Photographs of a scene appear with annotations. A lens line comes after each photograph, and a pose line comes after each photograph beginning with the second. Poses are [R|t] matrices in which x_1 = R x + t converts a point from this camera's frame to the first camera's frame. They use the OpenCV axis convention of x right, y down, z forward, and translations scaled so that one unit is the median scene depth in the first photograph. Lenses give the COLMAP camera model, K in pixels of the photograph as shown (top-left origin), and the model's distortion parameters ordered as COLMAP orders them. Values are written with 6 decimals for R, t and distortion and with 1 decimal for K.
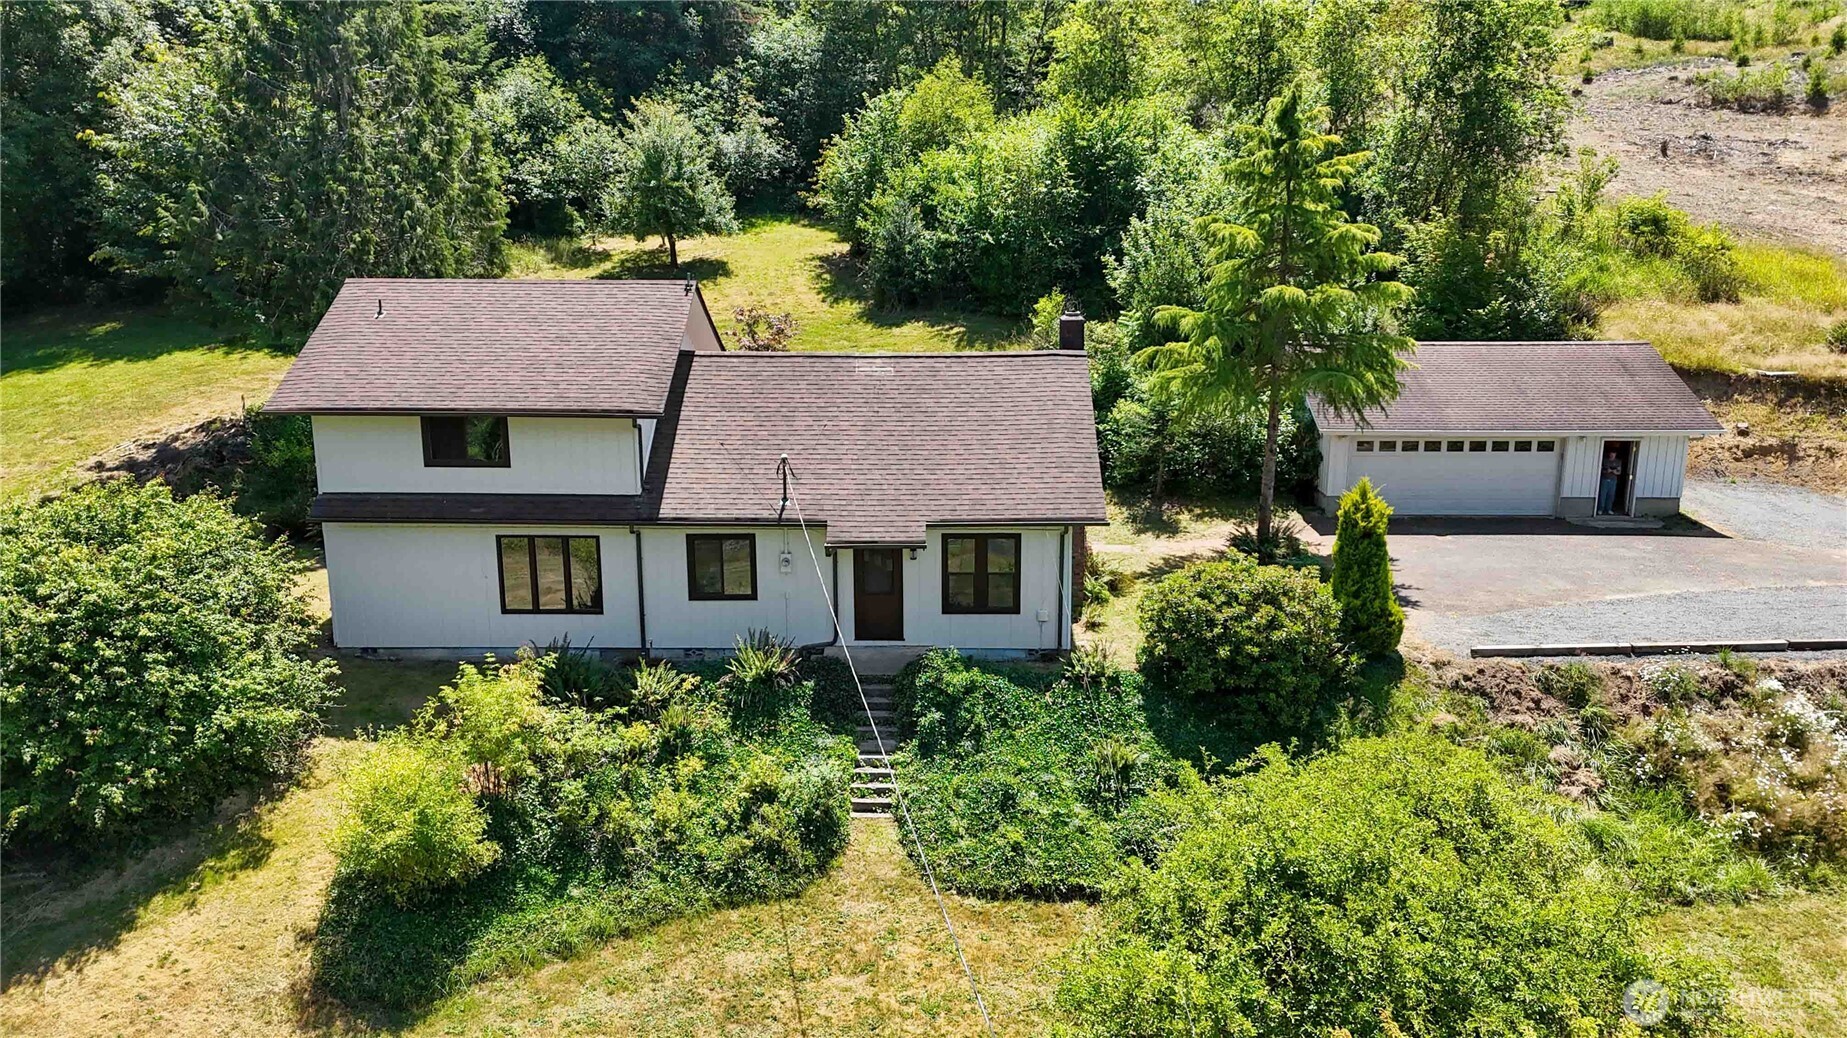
lens RADIAL K [[1359.3, 0, 923.5], [0, 1359.3, 519.0], [0, 0, 1]] dist [0.098376, -0.128300]
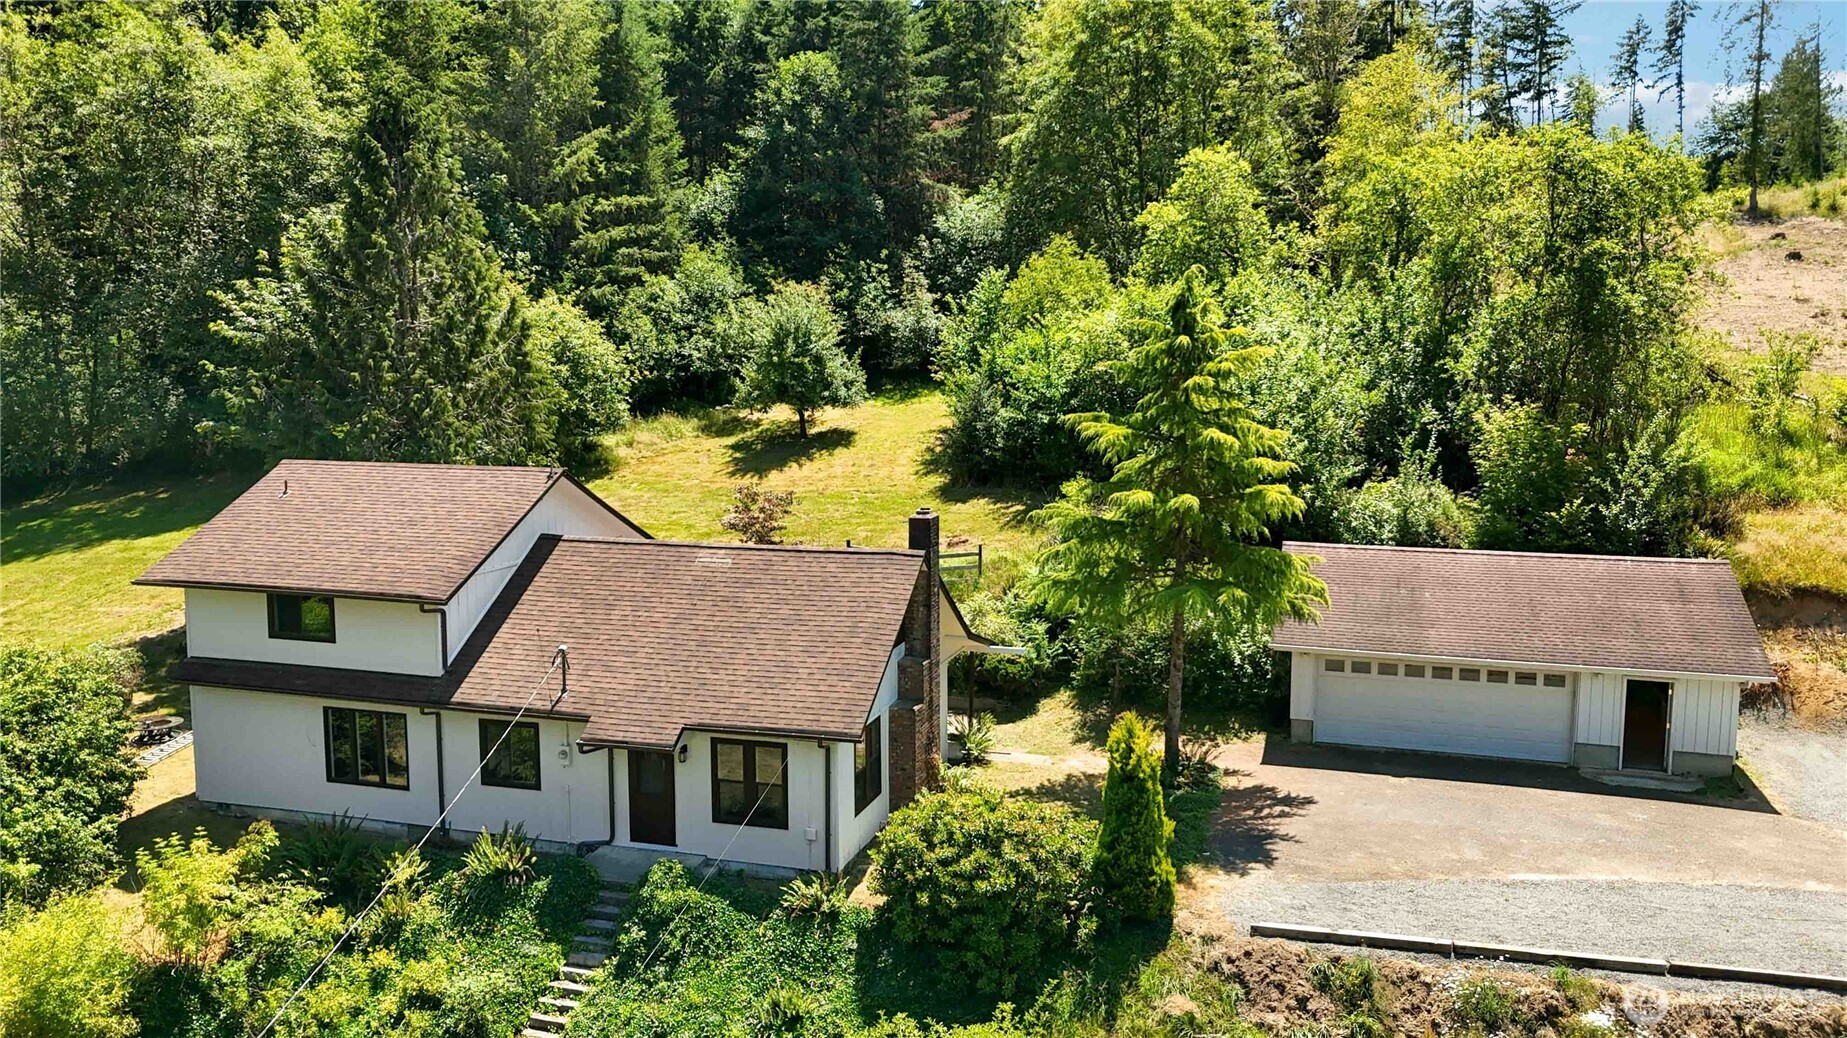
lens RADIAL K [[1359.3, 0, 923.5], [0, 1359.3, 519.0], [0, 0, 1]] dist [0.098376, -0.128300]
pose [[0.960058, 0.035820, -0.277497, 0.428768], [-0.065356, 0.993045, -0.097928, -0.059186], [0.272060, 0.112153, 0.955722, 0.096711]]
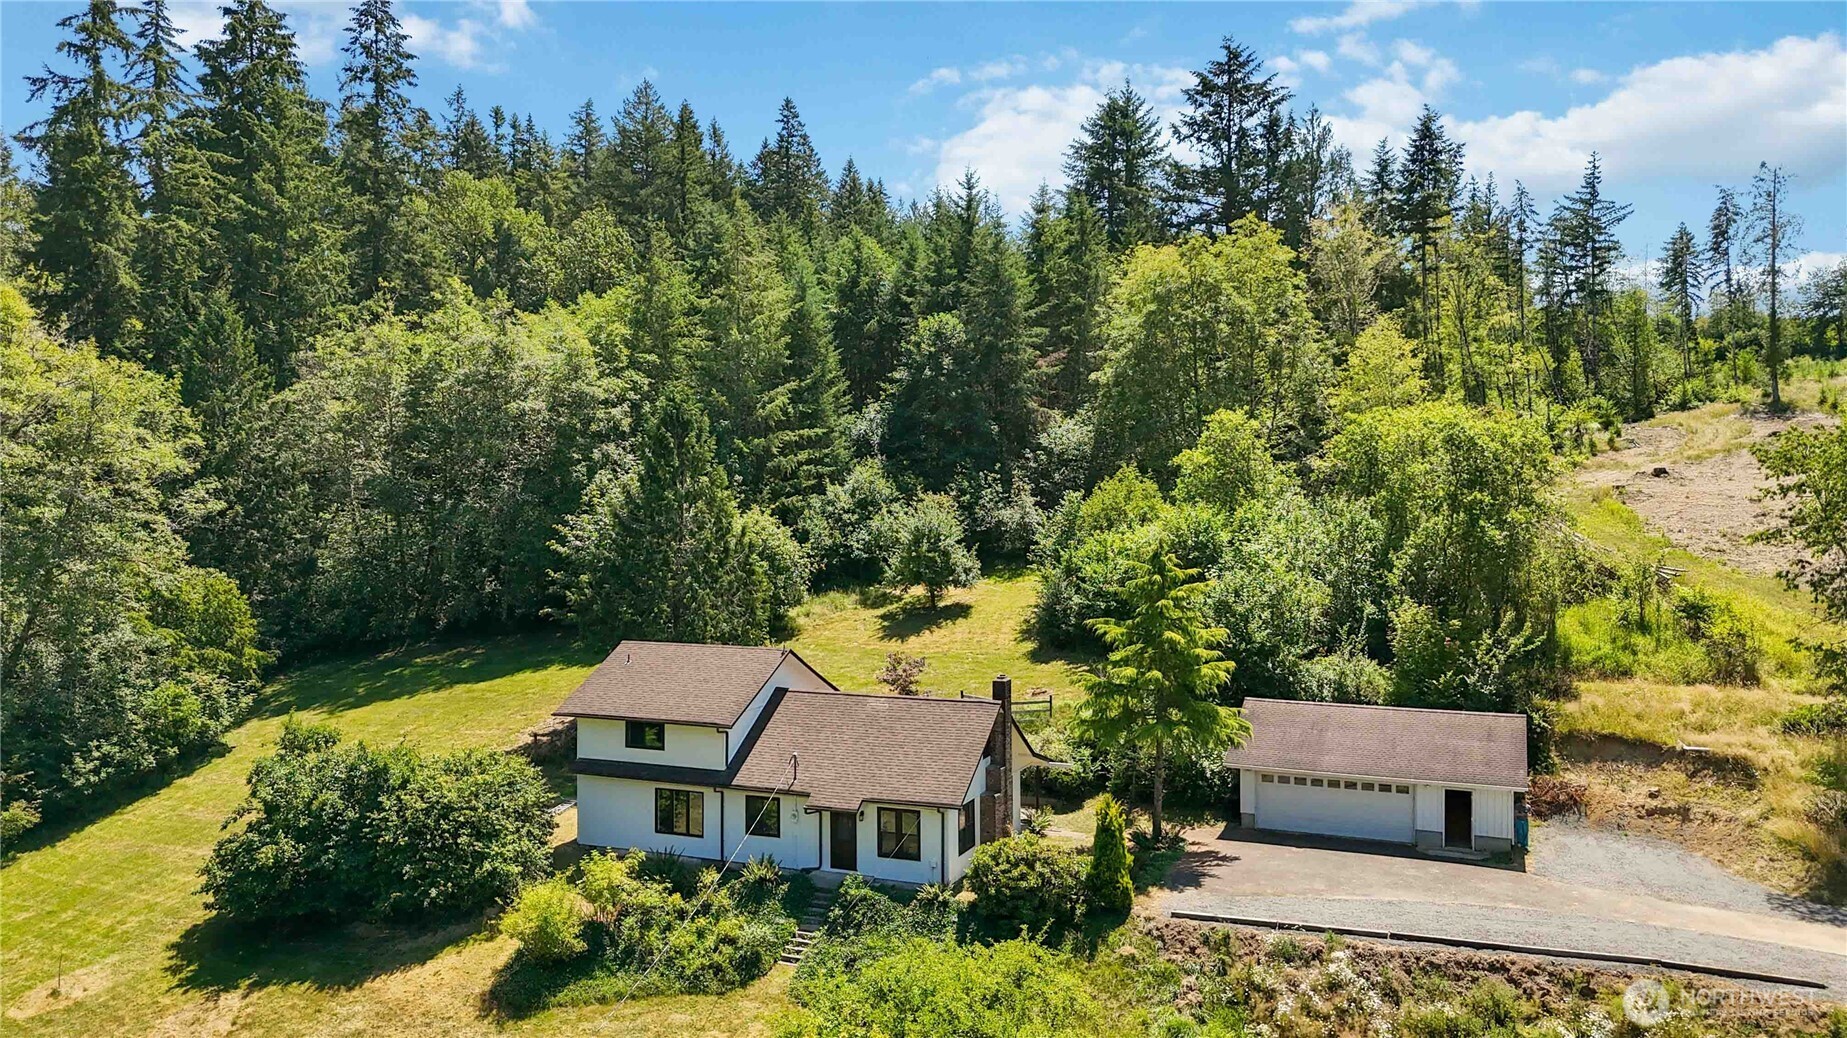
lens RADIAL K [[1359.3, 0, 923.5], [0, 1359.3, 519.0], [0, 0, 1]] dist [0.098376, -0.128300]
pose [[0.927651, 0.007411, -0.373375, 0.714087], [-0.084431, 0.978078, -0.190354, -0.021907], [0.363779, 0.208106, 0.907941, -0.618086]]
